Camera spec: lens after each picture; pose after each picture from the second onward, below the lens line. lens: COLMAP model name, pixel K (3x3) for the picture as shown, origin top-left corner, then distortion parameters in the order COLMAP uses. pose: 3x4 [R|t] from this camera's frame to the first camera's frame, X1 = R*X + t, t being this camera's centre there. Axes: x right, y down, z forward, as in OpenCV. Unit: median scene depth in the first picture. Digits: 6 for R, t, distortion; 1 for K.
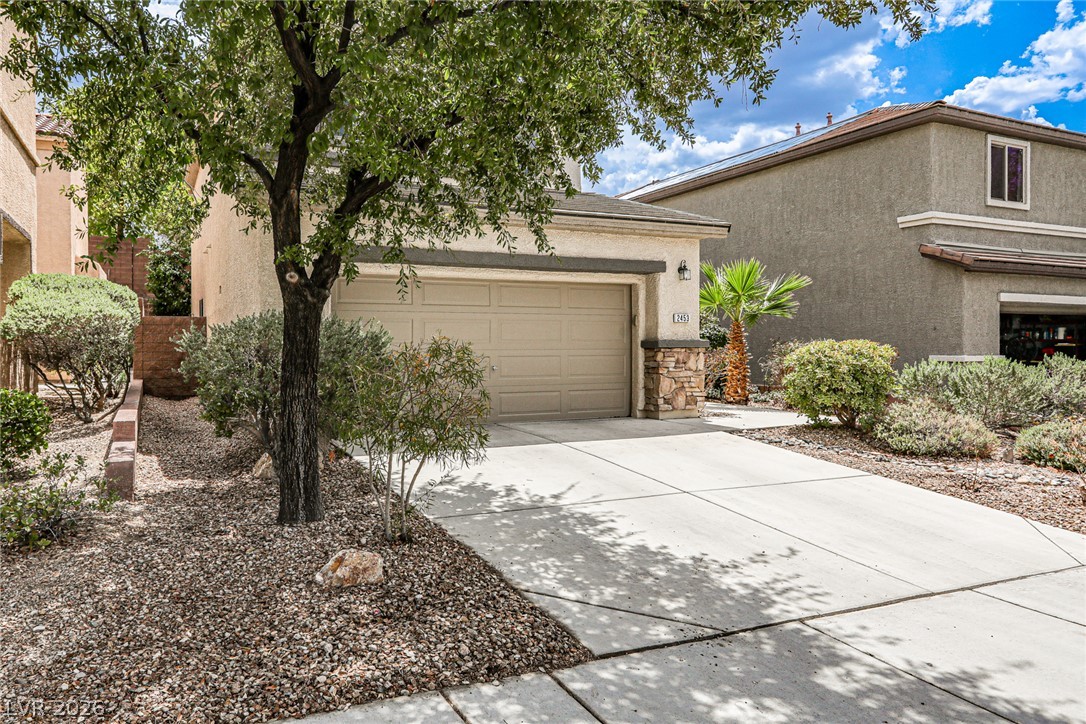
lens RADIAL K [[703.8, 0, 461.6], [0, 703.8, 343.9], [0, 0, 1]] dist [-0.000078, 0.001619]
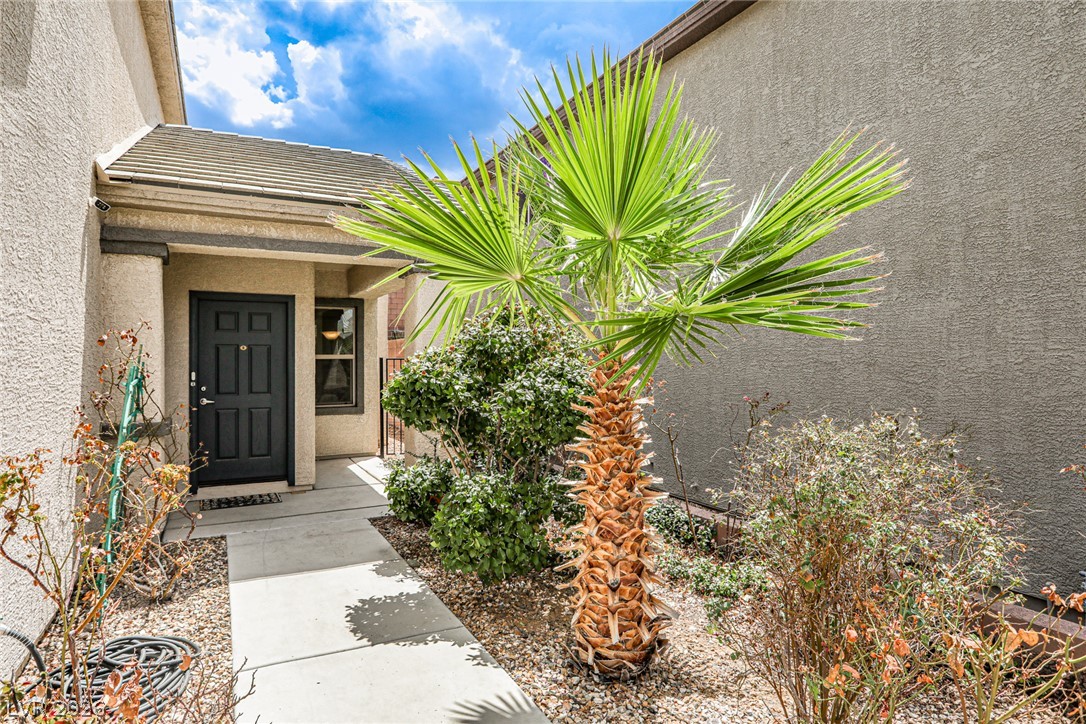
lens RADIAL K [[635.6, 0, 542.8], [0, 635.6, 369.2], [0, 0, 1]] dist [-0.008096, 0.001198]
pose [[0.995663, 0.003788, 0.092956, 1.028791], [-0.005017, 0.999903, 0.012991, -0.085051], [-0.092898, -0.013401, 0.995585, 2.302672]]
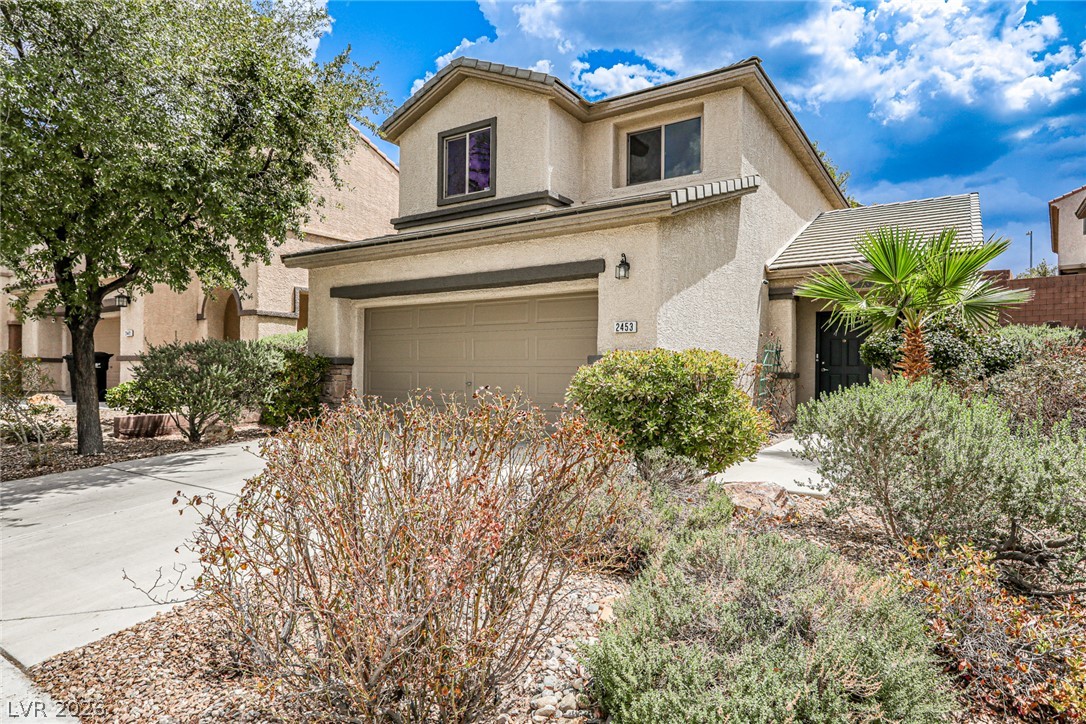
lens RADIAL K [[615.5, 0, 522.1], [0, 615.5, 365.2], [0, 0, 1]] dist [-0.003429, 0.000064]
pose [[0.551594, -0.001751, -0.834111, 1.923359], [-0.009555, 0.999919, -0.008418, 0.030686], [0.834058, 0.012613, 0.551532, 1.223170]]
